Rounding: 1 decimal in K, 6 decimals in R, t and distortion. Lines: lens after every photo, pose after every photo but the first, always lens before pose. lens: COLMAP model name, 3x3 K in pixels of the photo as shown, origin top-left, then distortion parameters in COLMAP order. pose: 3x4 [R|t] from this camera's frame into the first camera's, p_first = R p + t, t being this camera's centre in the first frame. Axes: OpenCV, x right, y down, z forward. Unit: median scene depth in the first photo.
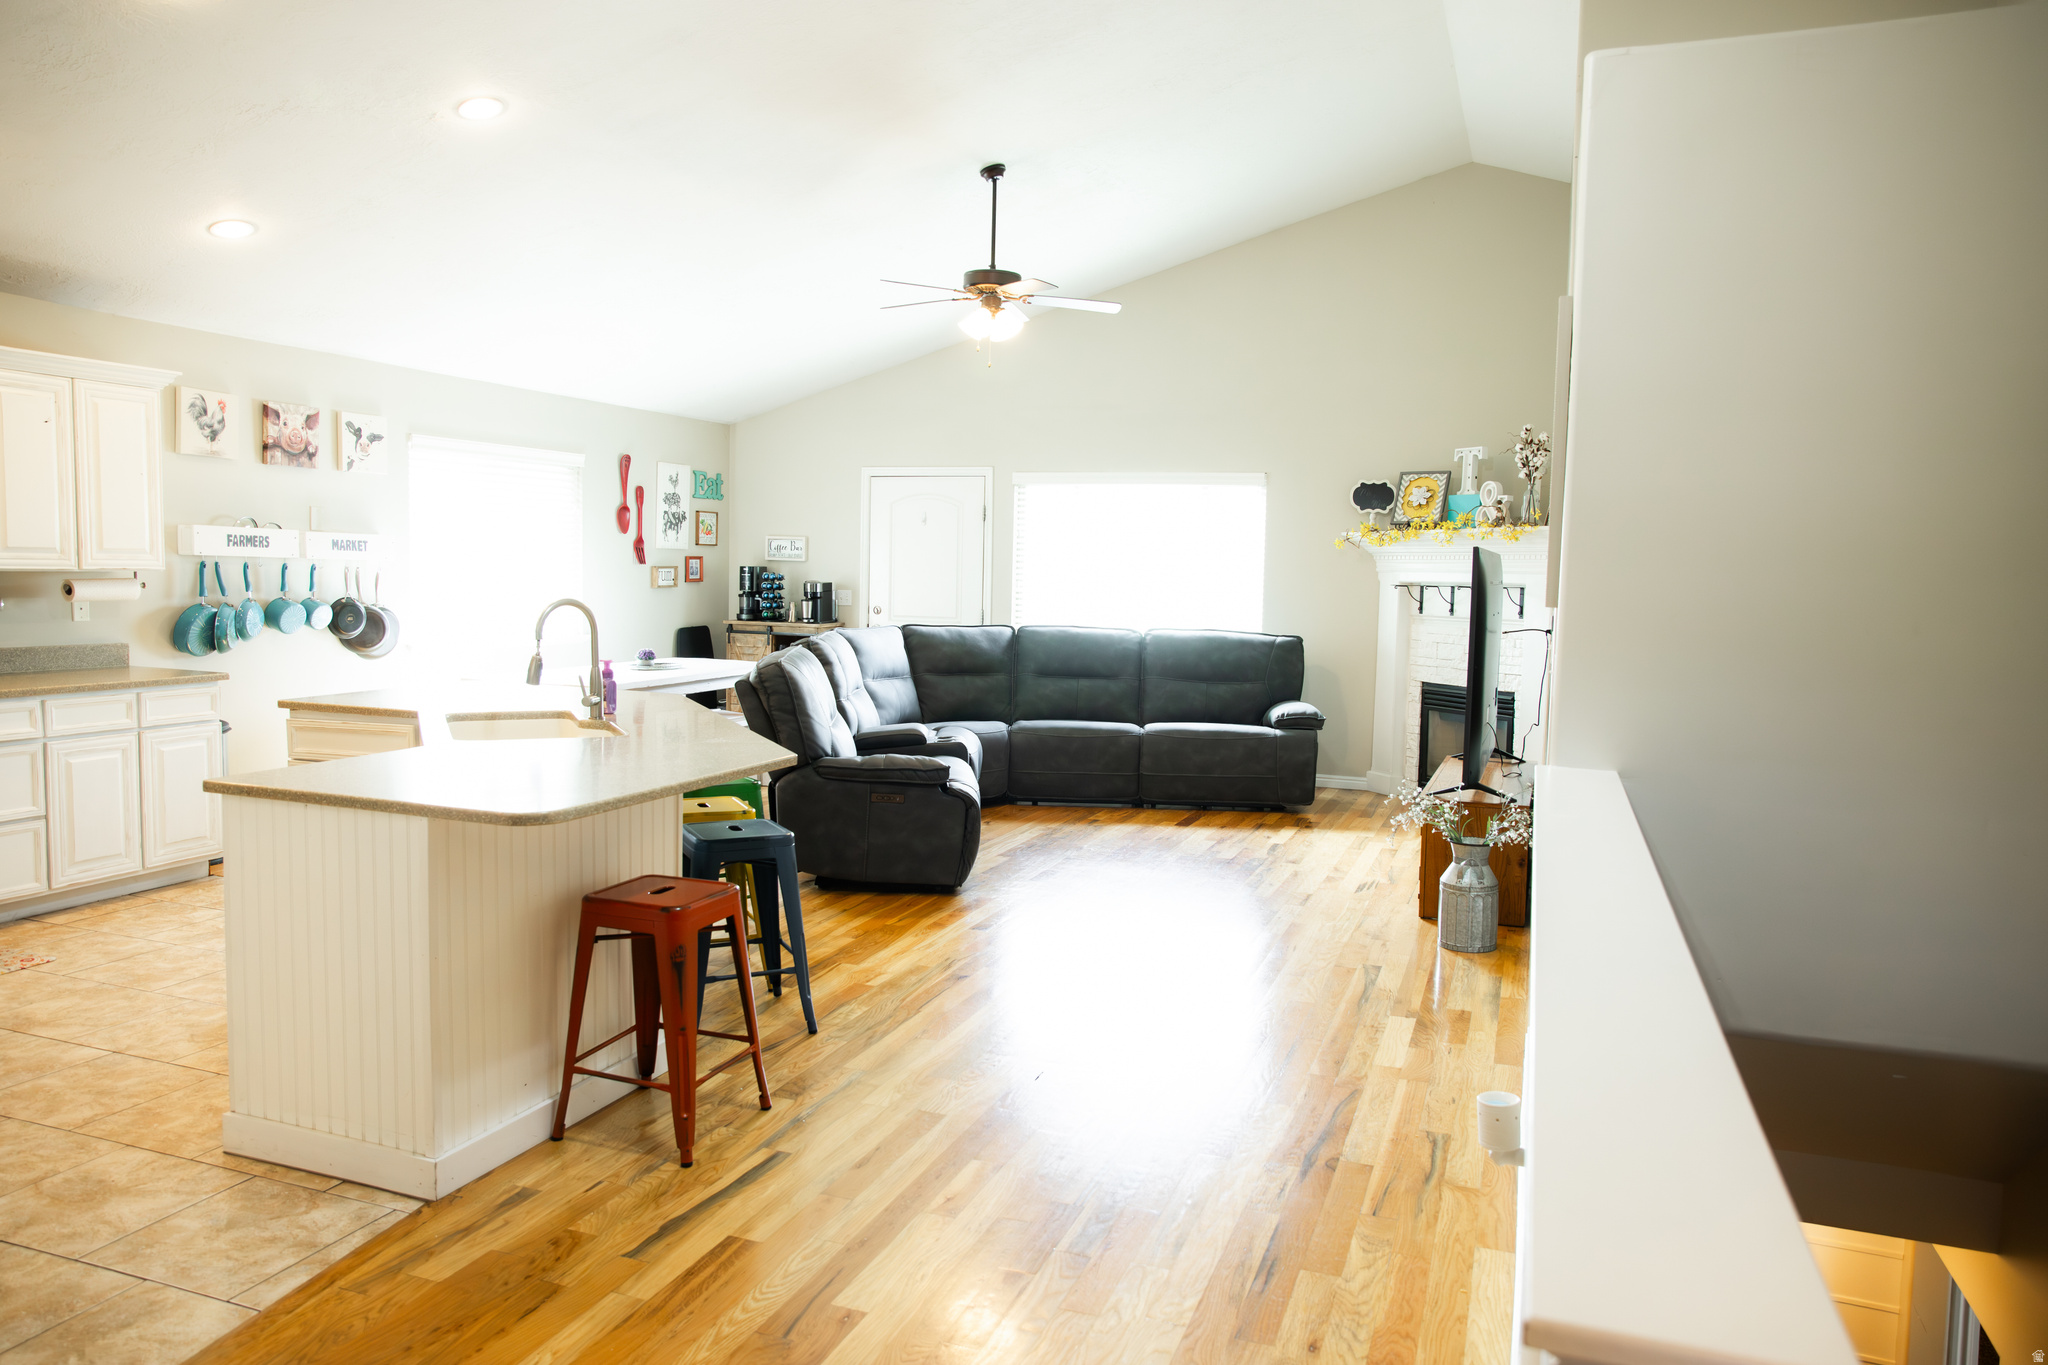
lens RADIAL K [[1380.3, 0, 1029.7], [0, 1380.3, 687.2], [0, 0, 1]] dist [-0.069538, 0.065332]
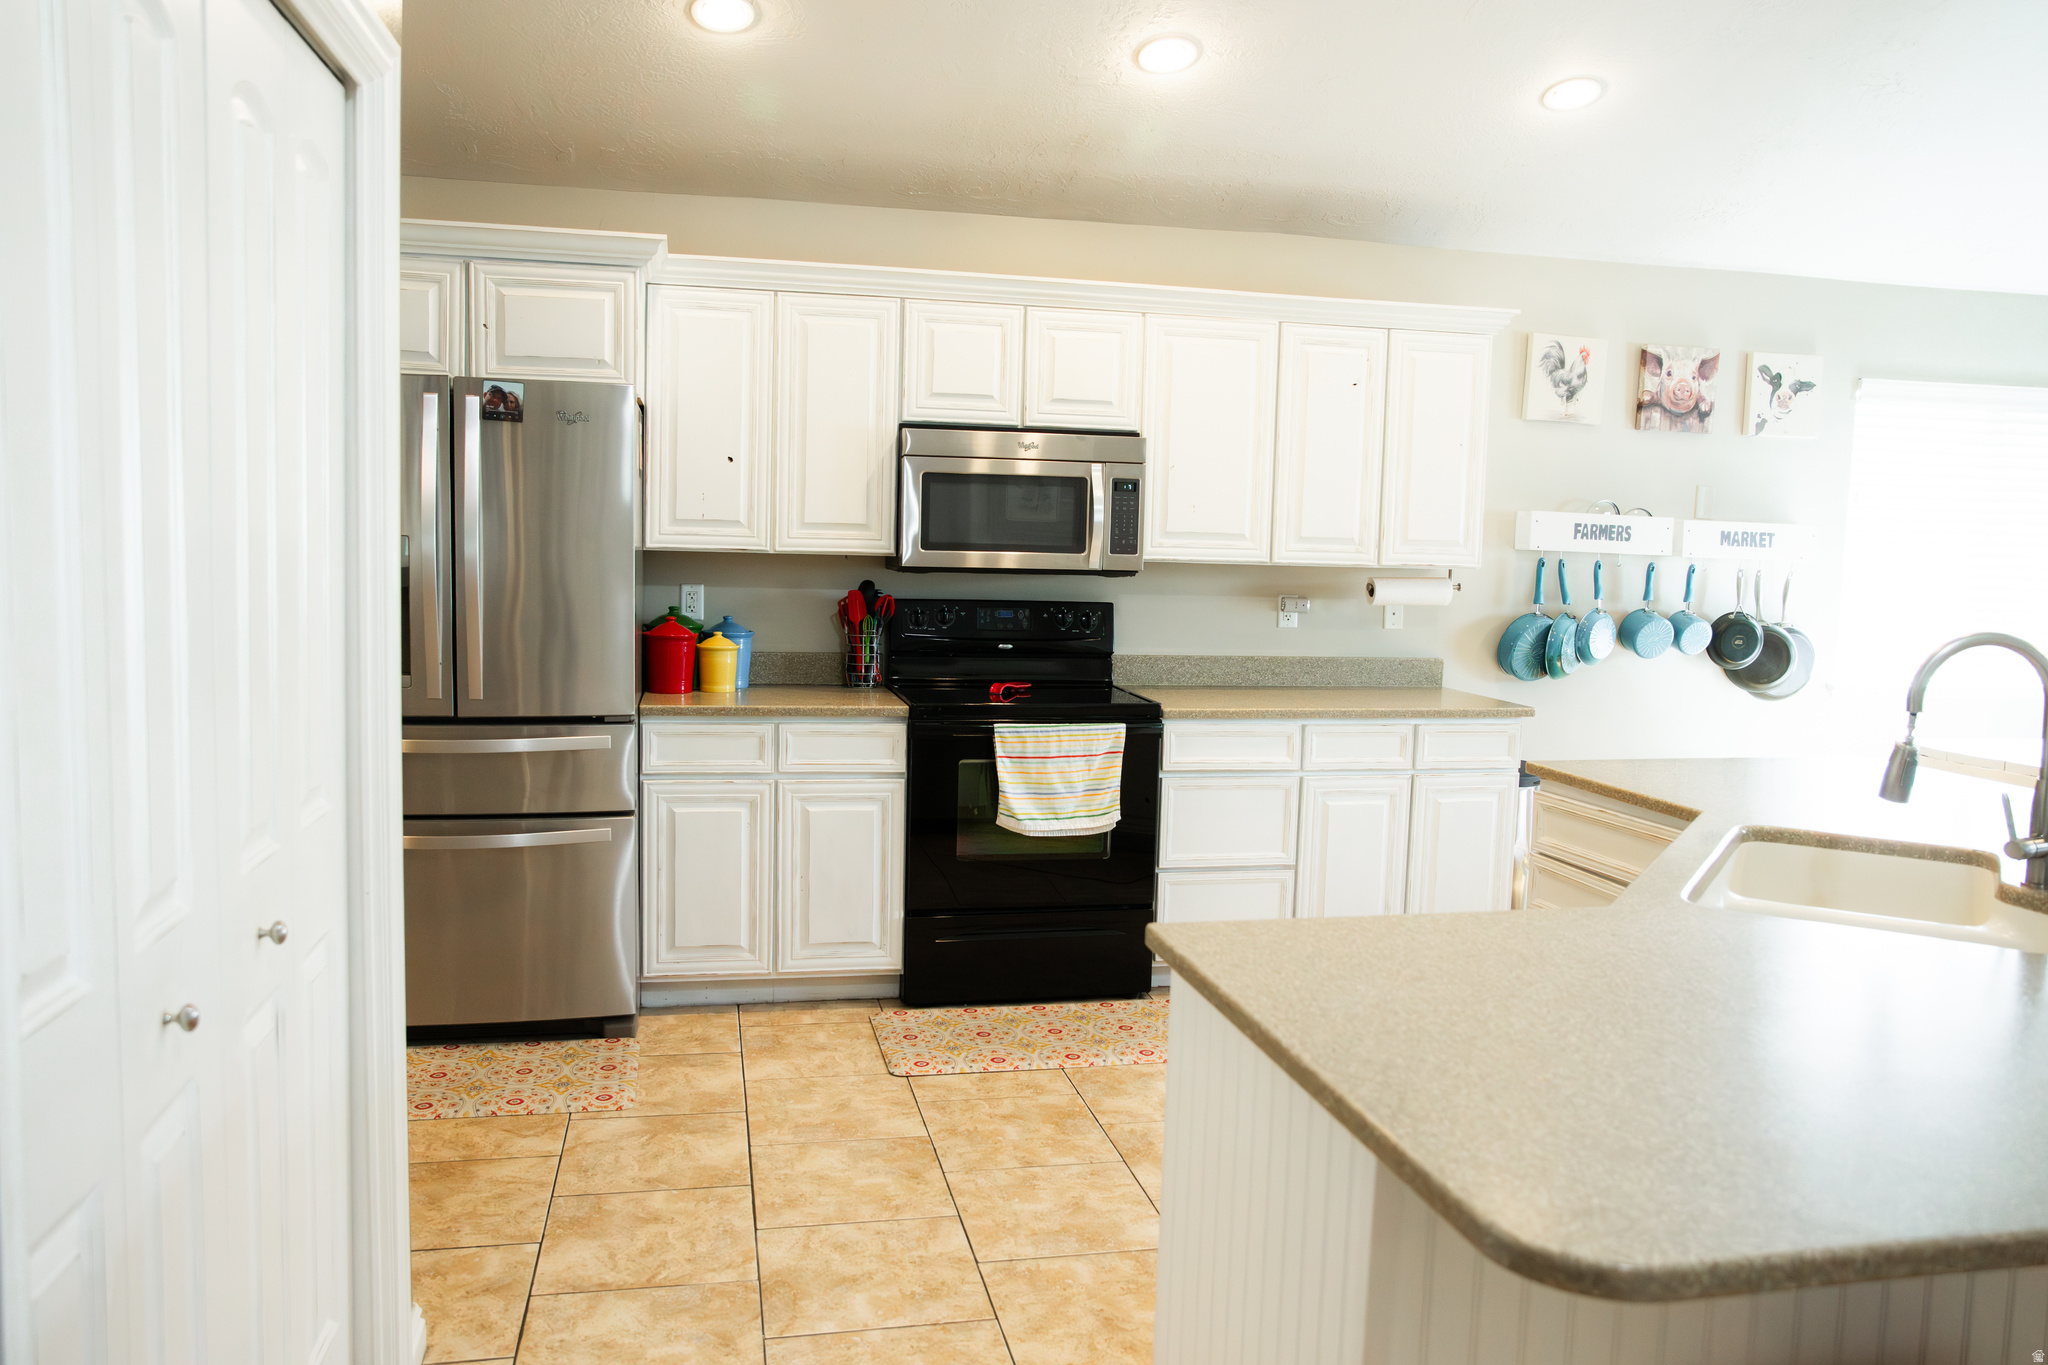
lens RADIAL K [[1478.7, 0, 1028.4], [0, 1478.7, 684.2], [0, 0, 1]] dist [-0.051187, 0.038086]
pose [[0.540990, 0.074662, -0.837709, -0.051367], [-0.087224, 0.995661, 0.032411, -0.018791], [0.836494, 0.055535, 0.545155, 0.247663]]
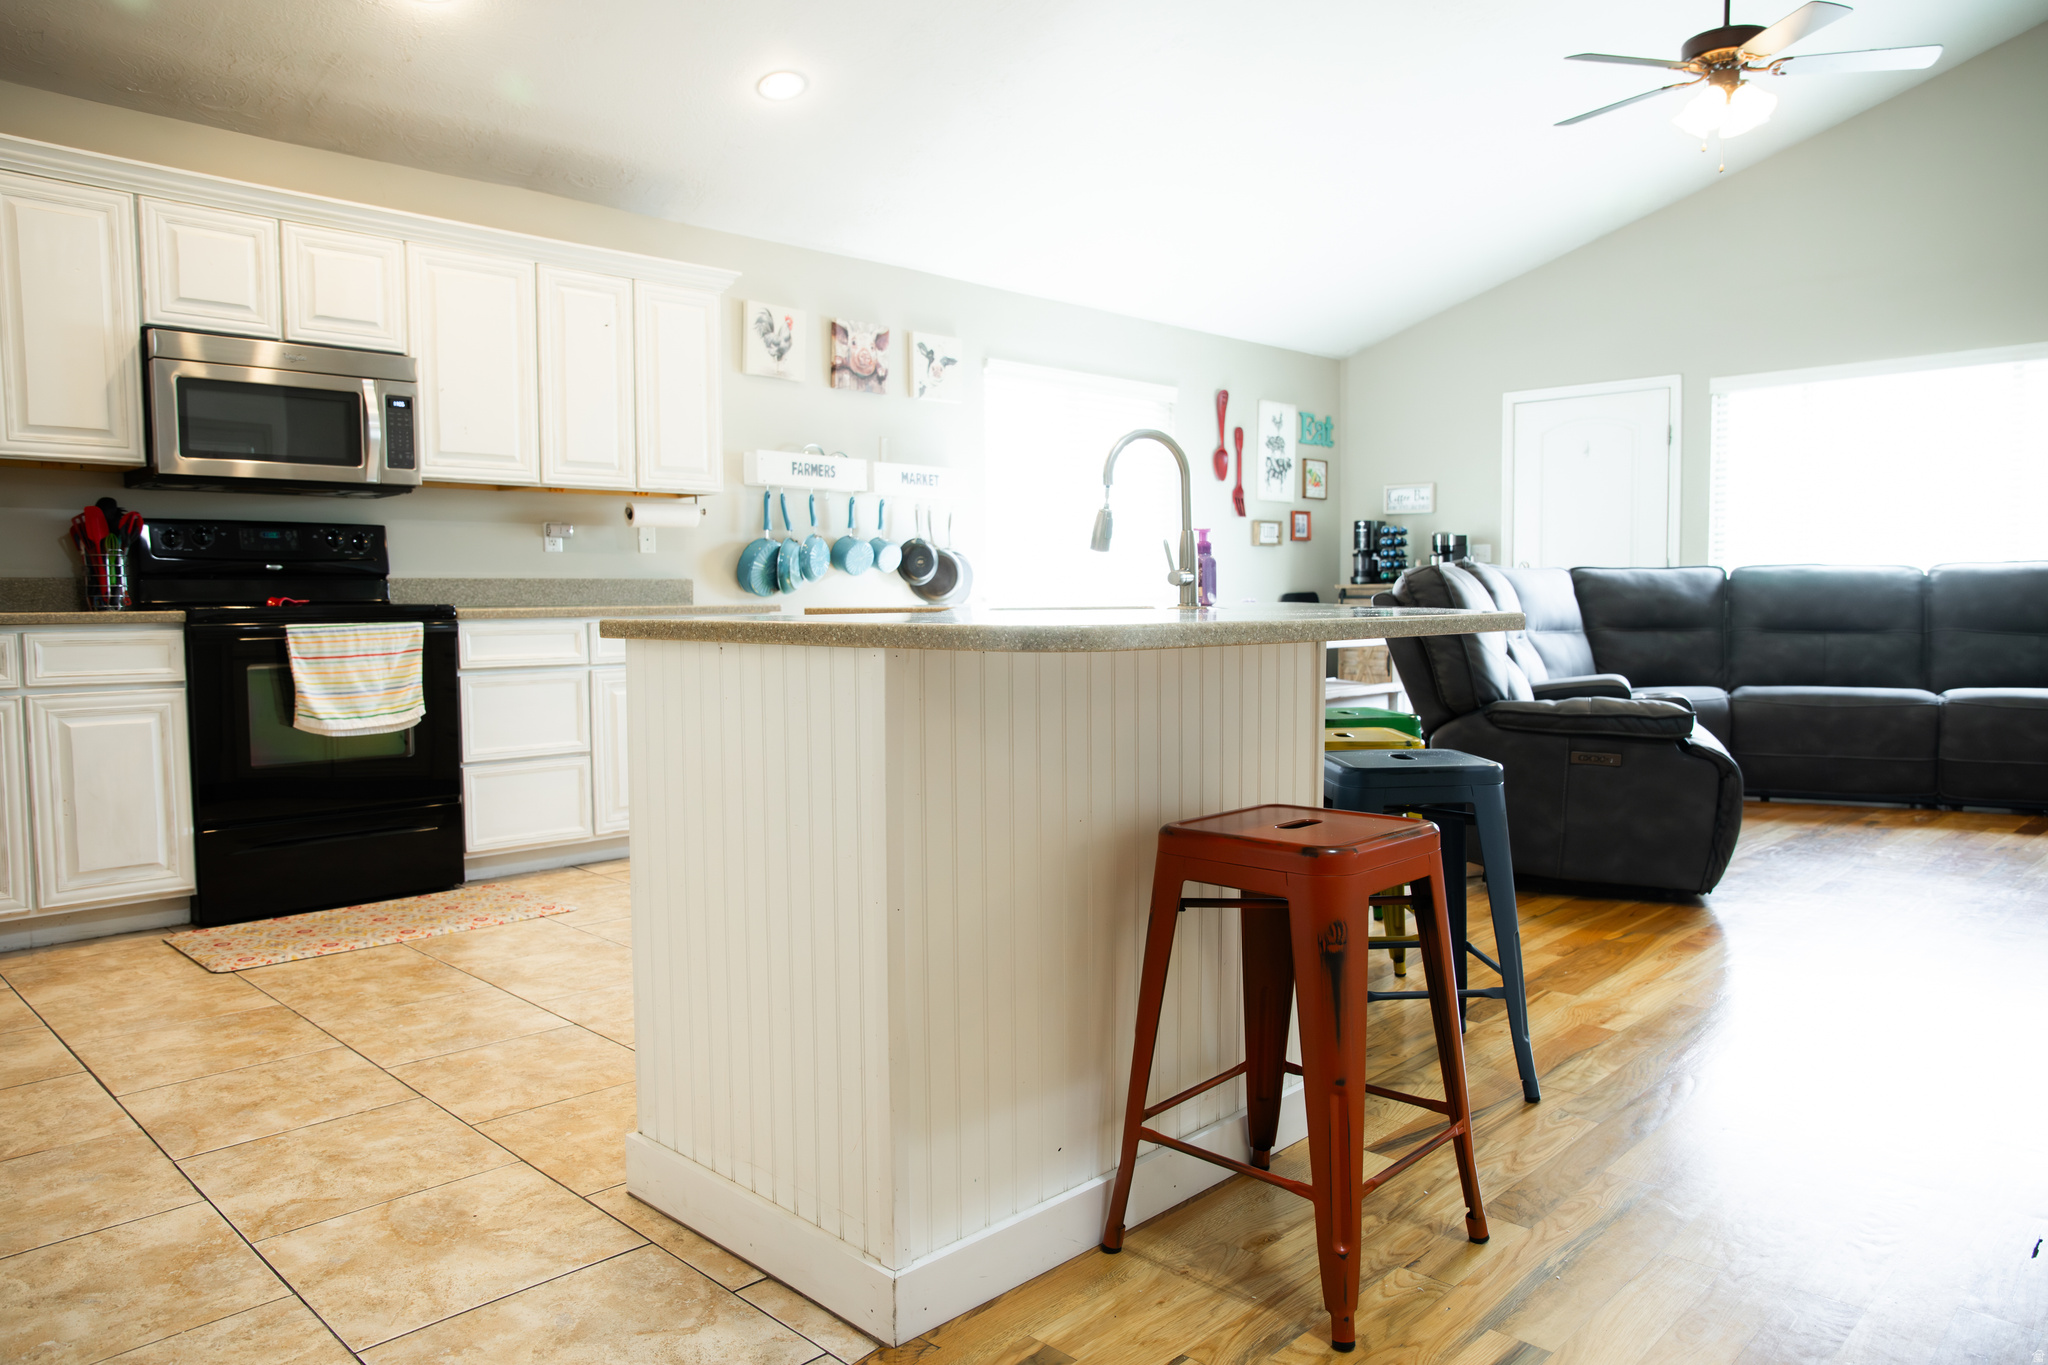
lens RADIAL K [[1380.3, 0, 1027.4], [0, 1380.3, 682.7], [0, 0, 1]] dist [-0.069538, 0.065332]
pose [[0.911206, -0.003999, -0.411932, -0.059879], [-0.006961, 0.999661, -0.025101, 0.045781], [0.411893, 0.025739, 0.910869, 0.193521]]
